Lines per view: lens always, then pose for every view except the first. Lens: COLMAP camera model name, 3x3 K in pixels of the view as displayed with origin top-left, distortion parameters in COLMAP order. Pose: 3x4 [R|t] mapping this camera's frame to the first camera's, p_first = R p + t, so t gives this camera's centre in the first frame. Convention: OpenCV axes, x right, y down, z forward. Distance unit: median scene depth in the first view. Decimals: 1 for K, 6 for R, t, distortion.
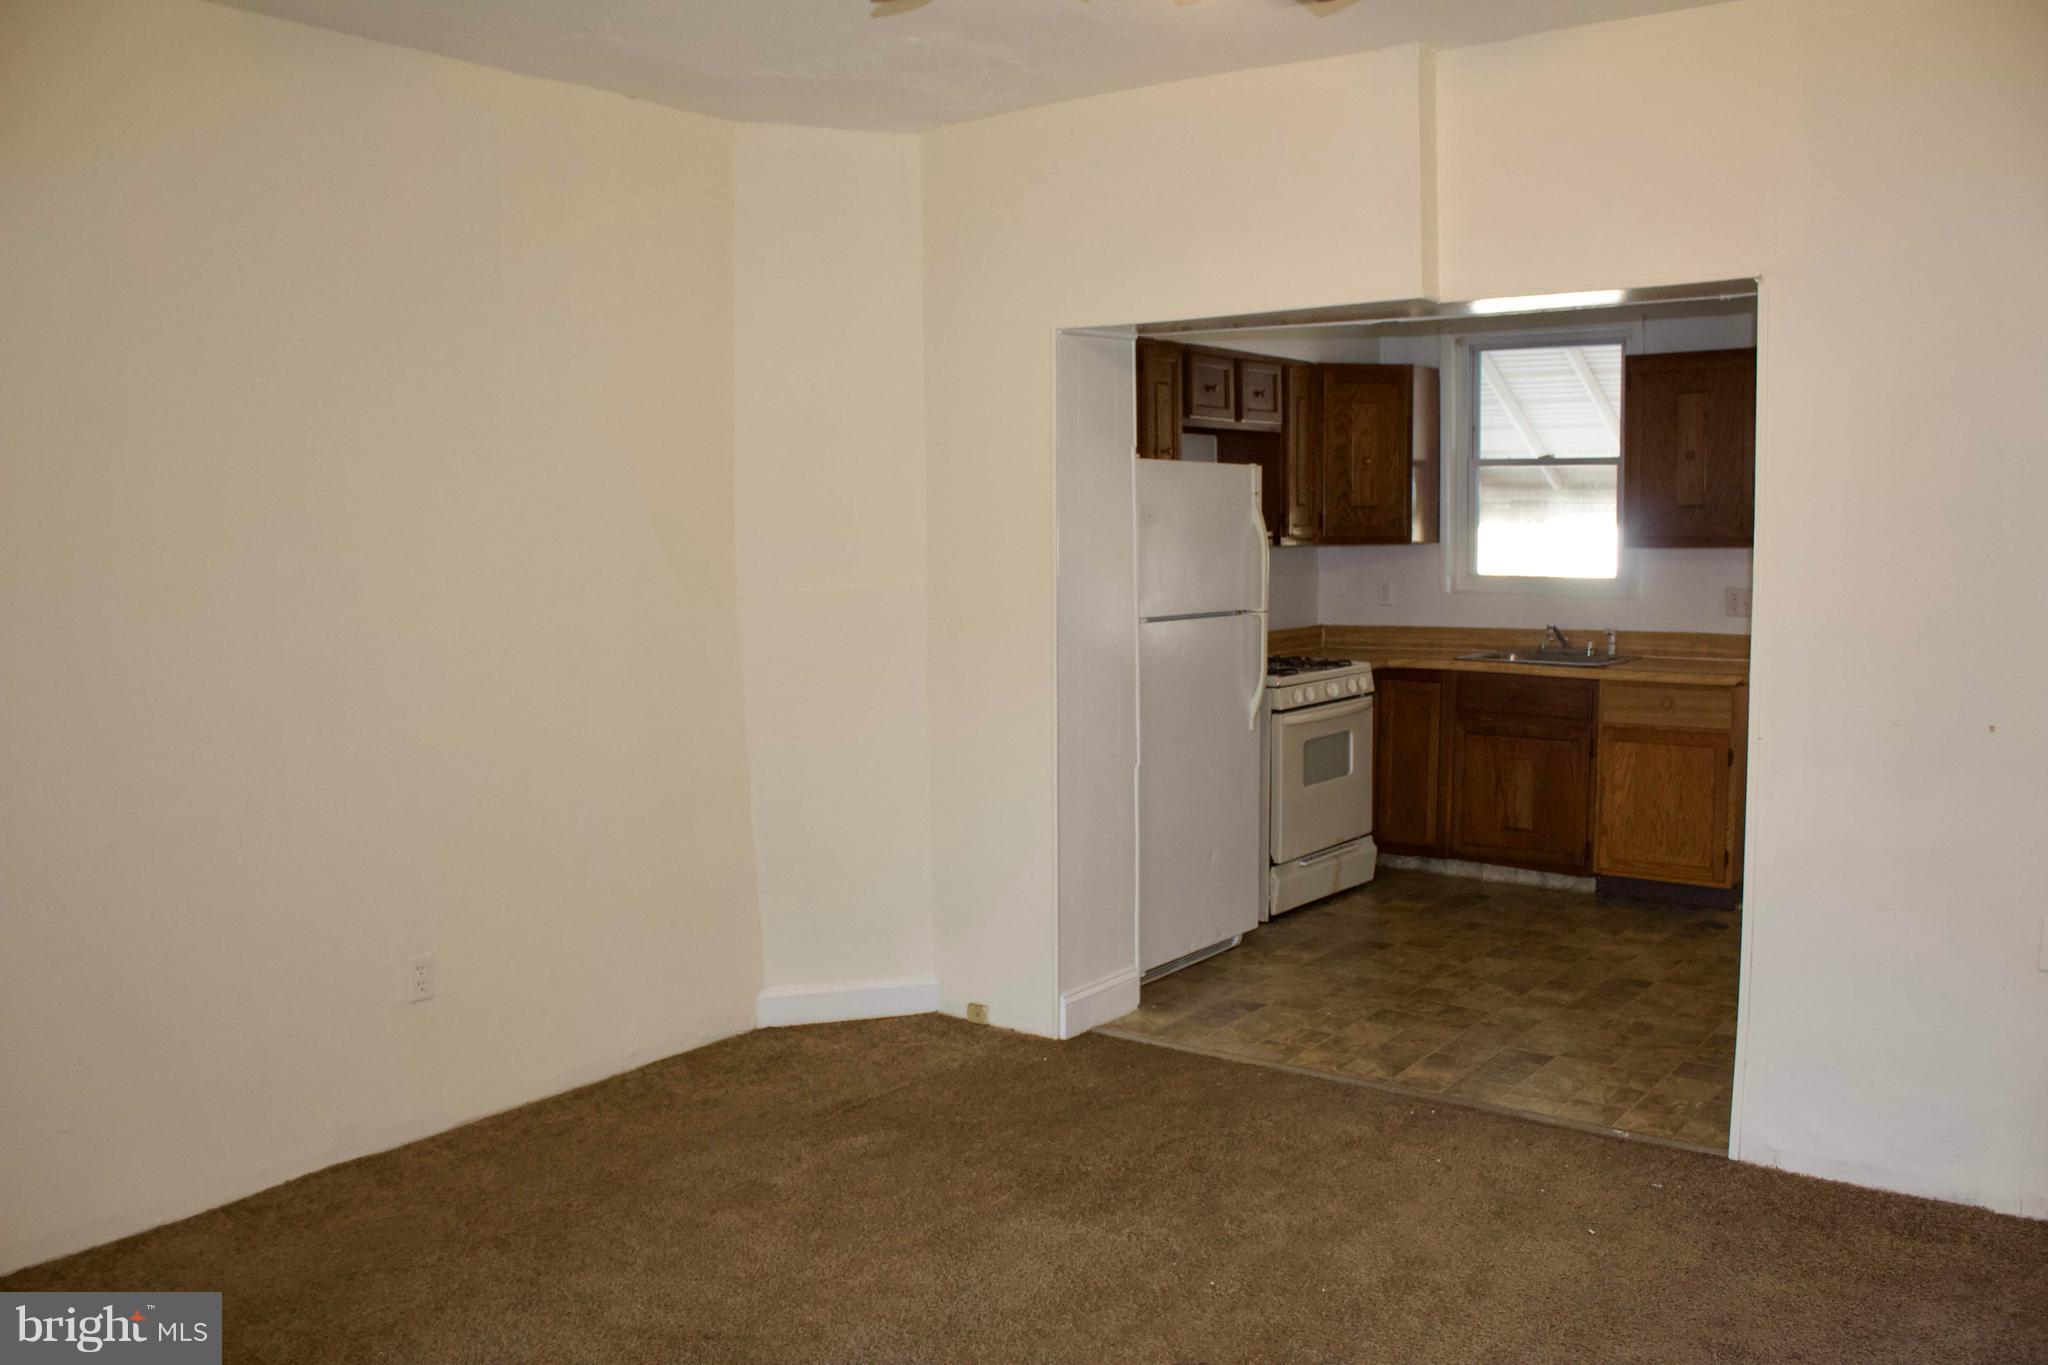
lens RADIAL K [[1709.0, 0, 1018.4], [0, 1709.0, 675.5], [0, 0, 1]] dist [-0.166724, 0.142468]
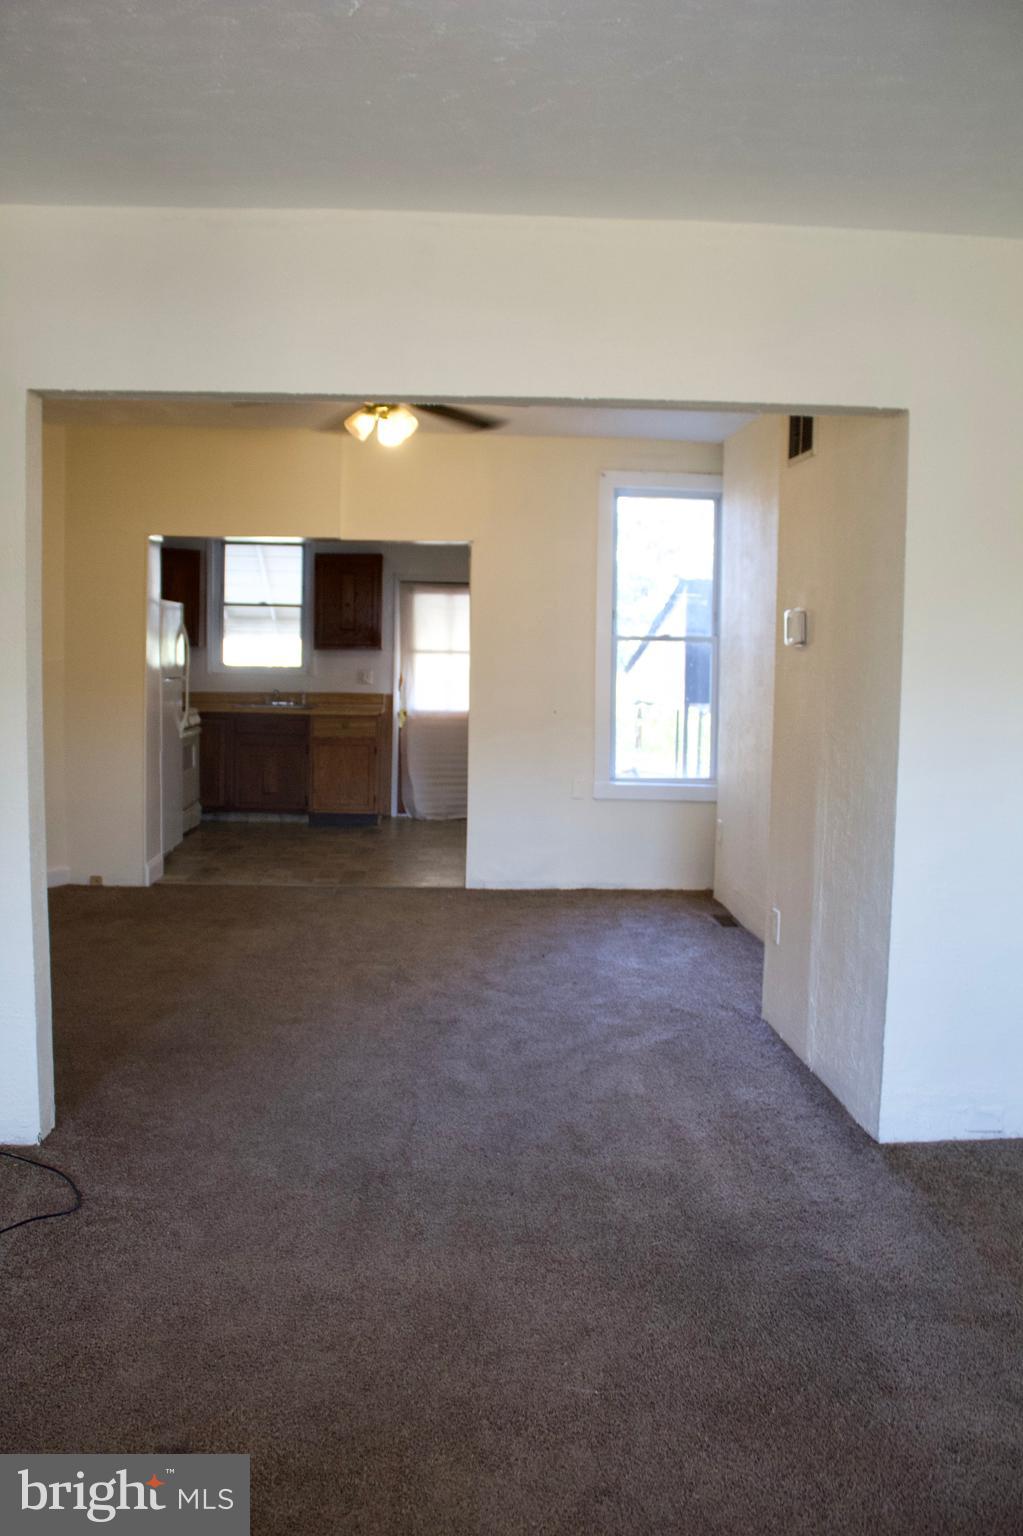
lens RADIAL K [[1281.8, 0, 507.5], [0, 1281.8, 758.1], [0, 0, 1]] dist [-0.166724, 0.142468]
pose [[0.765330, -0.030781, 0.642902, -0.591358], [0.030207, 0.999473, 0.011894, 0.055373], [-0.642929, 0.010317, 0.765856, -0.414776]]
